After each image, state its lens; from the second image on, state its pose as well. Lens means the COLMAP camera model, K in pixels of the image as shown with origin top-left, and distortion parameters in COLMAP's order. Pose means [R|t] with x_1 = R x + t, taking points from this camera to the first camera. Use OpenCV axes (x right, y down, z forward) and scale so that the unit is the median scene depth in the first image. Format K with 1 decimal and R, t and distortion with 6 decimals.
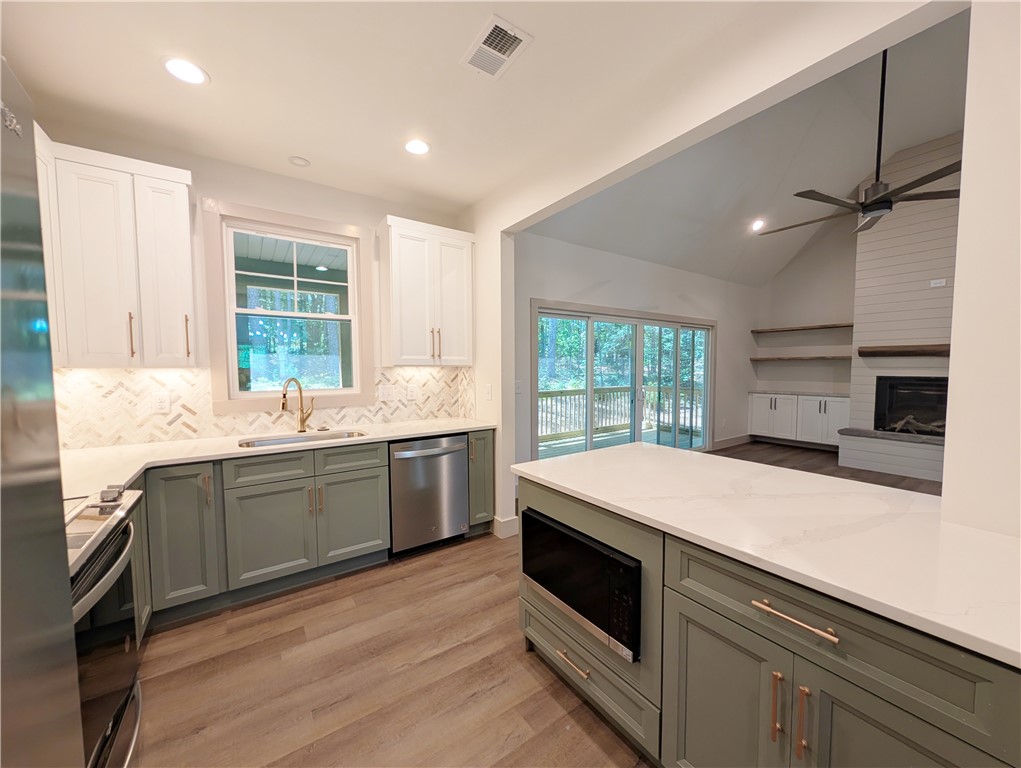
lens RADIAL K [[387.0, 0, 513.1], [0, 387.0, 390.0], [0, 0, 1]] dist [-0.002005, 0.000215]
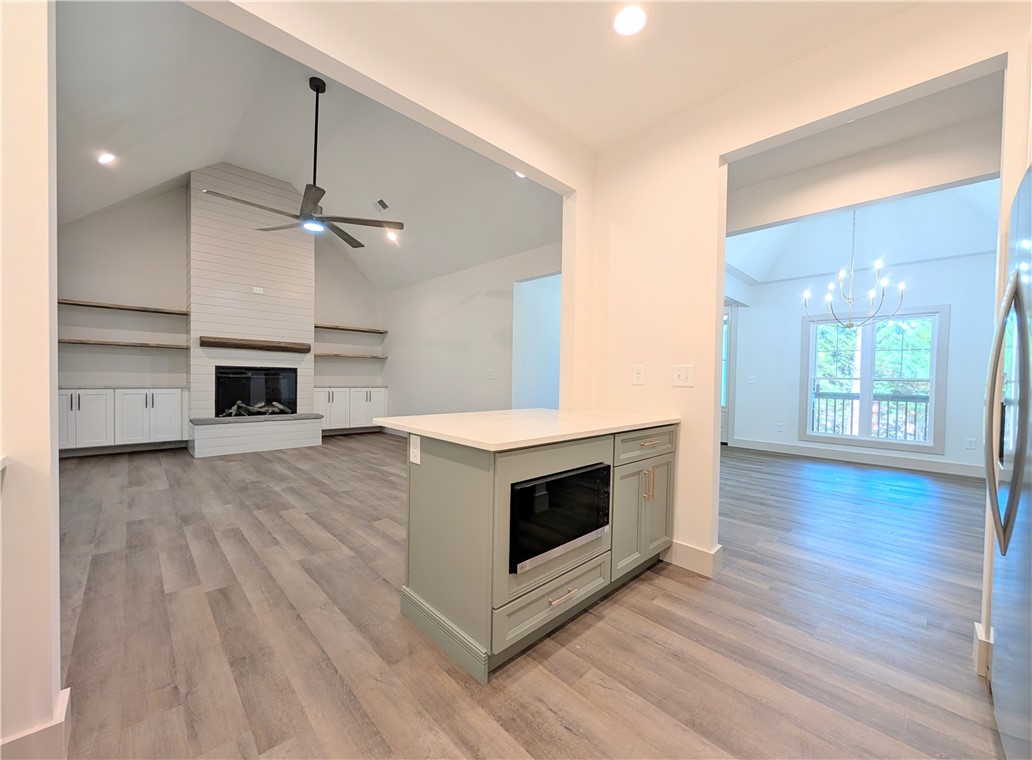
lens RADIAL K [[401.5, 0, 517.3], [0, 401.5, 385.4], [0, 0, 1]] dist [-0.001036, -0.000064]
pose [[-0.164420, -0.019290, 0.986202, -0.485194], [0.042054, 0.998763, 0.026547, 0.041362], [-0.985494, 0.045839, -0.163405, 0.672655]]
